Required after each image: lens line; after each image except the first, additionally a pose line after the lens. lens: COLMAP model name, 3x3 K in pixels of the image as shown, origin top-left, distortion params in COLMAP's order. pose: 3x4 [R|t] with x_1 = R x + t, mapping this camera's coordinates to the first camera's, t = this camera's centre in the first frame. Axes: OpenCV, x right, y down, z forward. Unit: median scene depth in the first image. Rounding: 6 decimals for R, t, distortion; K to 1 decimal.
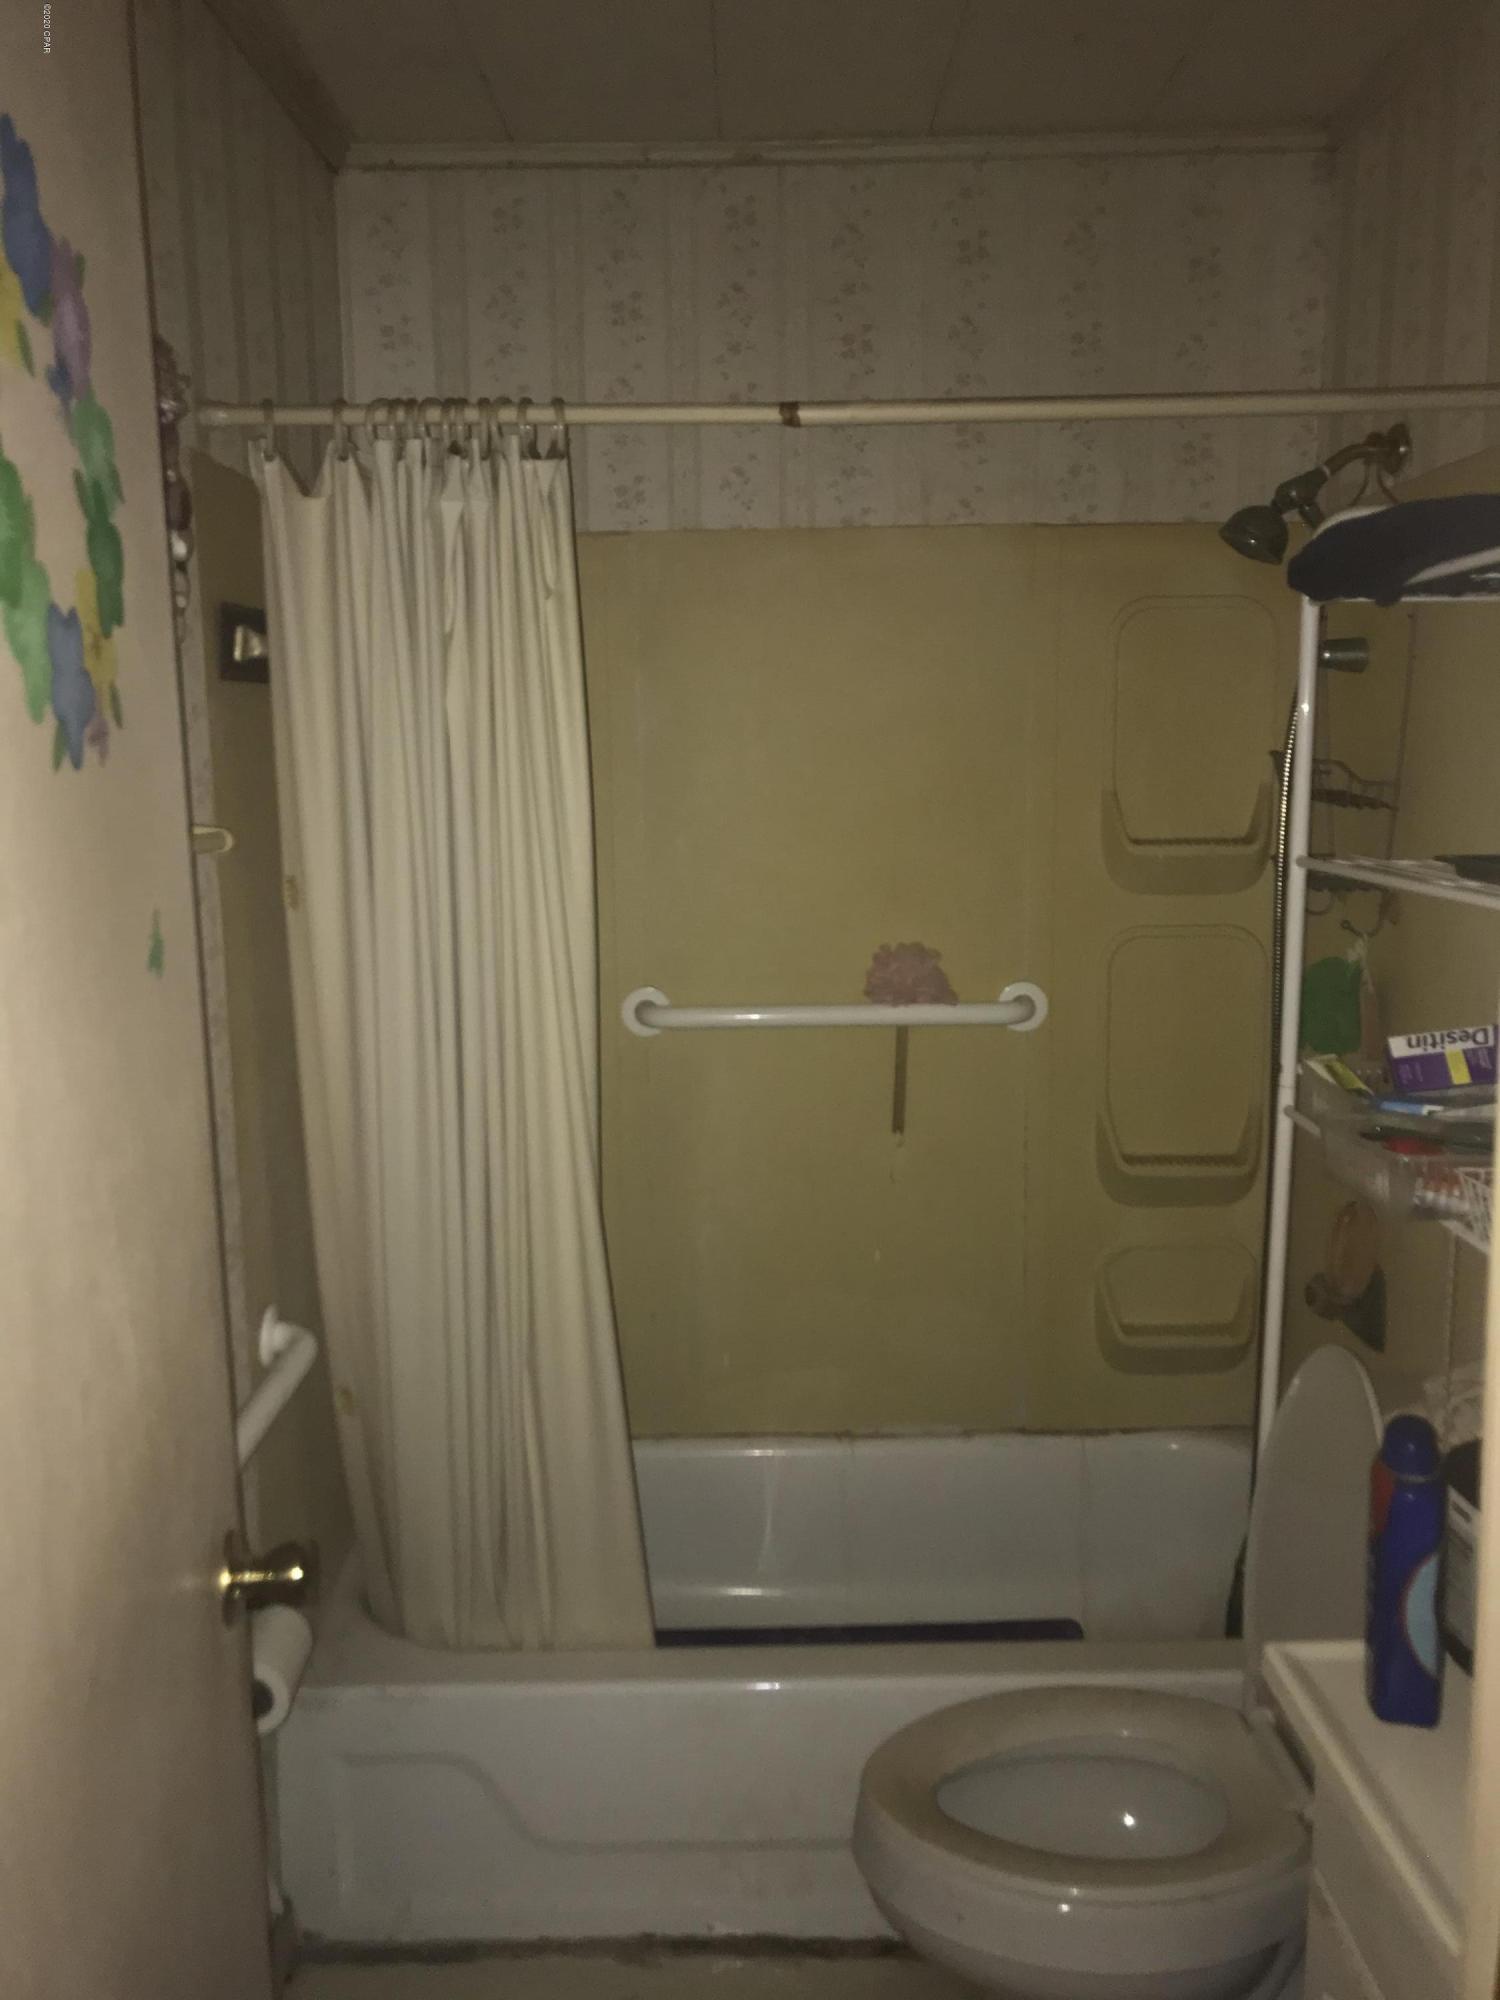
lens RADIAL K [[1625.5, 0, 745.9], [0, 1625.5, 994.3], [0, 0, 1]] dist [0.016837, 0.006582]
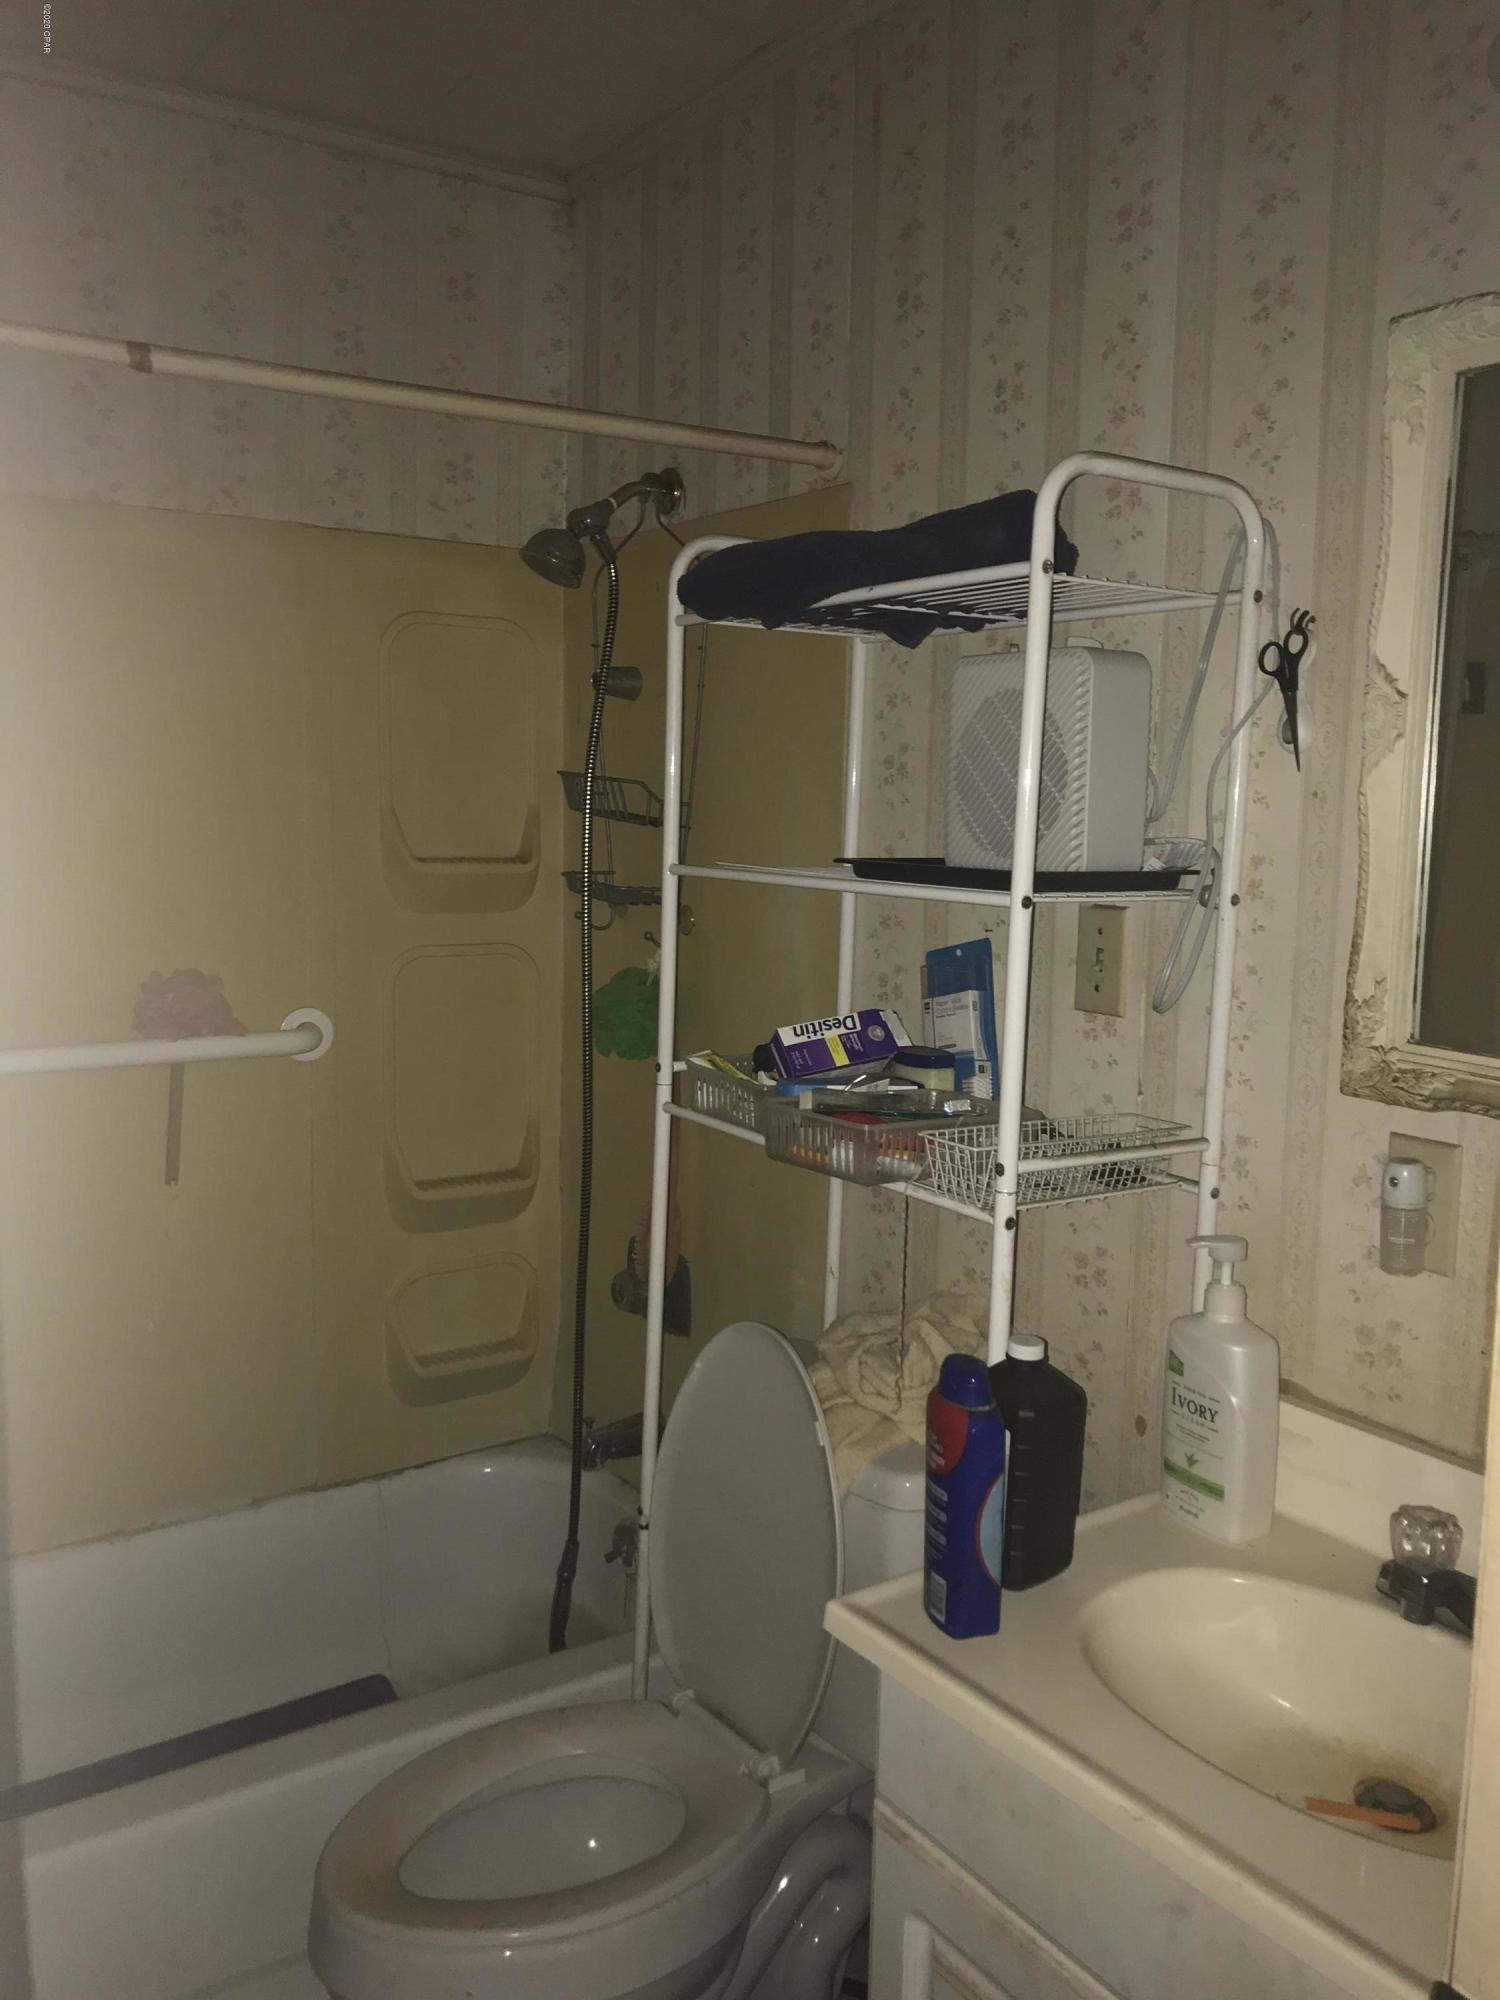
lens RADIAL K [[1640.6, 0, 750.0], [0, 1640.6, 1000.0], [0, 0, 1]] dist [0.038155, -0.063773]
pose [[0.838589, -0.042799, 0.543080, -0.142941], [0.056096, 0.998394, -0.007937, 0.010624], [-0.541868, 0.037120, 0.839643, 0.066767]]
